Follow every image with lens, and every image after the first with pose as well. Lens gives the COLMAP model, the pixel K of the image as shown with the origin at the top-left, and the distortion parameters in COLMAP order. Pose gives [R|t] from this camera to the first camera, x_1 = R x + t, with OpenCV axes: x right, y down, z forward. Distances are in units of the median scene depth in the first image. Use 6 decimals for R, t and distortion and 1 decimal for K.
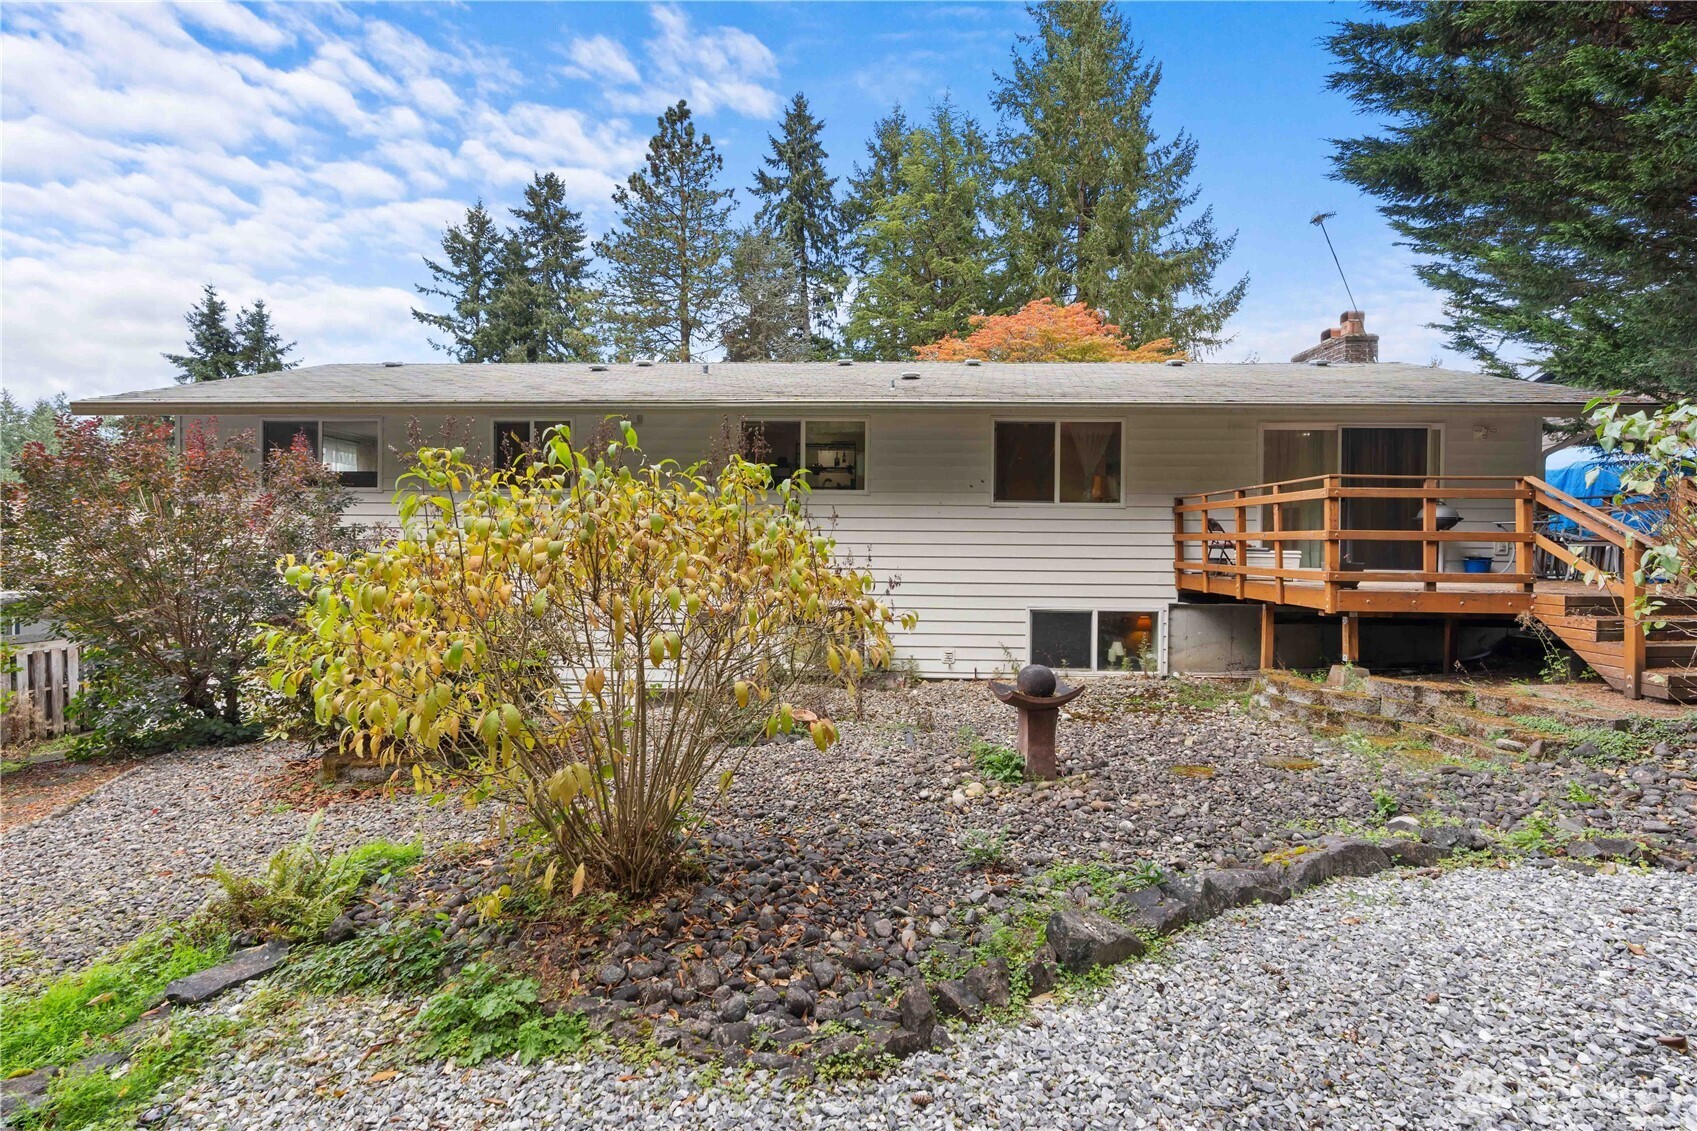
lens RADIAL K [[761.4, 0, 848.5], [0, 761.4, 565.5], [0, 0, 1]] dist [-0.000490, 0.005397]
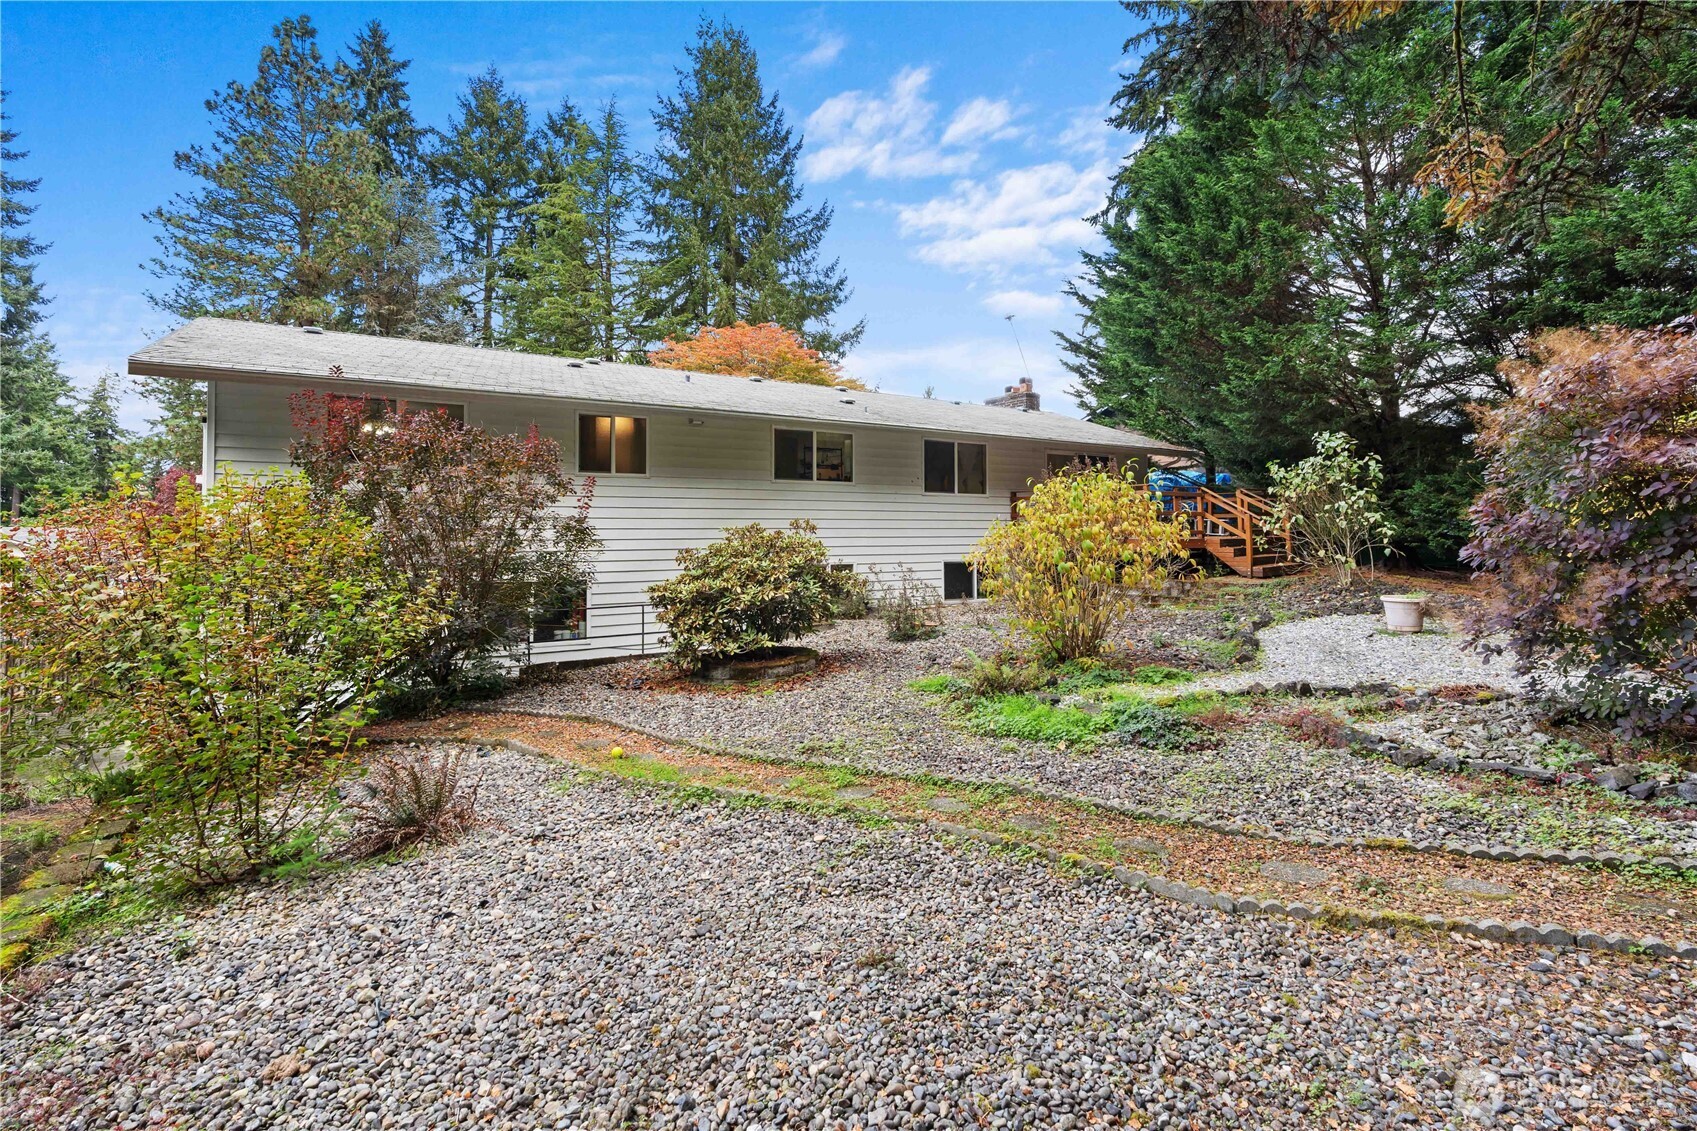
lens RADIAL K [[768.0, 0, 850.1], [0, 768.0, 542.7], [0, 0, 1]] dist [-0.012611, 0.005423]
pose [[0.837125, -0.013069, 0.546856, -0.772941], [0.021354, 0.999733, -0.008796, 0.028157], [-0.546595, 0.019040, 0.837181, -0.203835]]
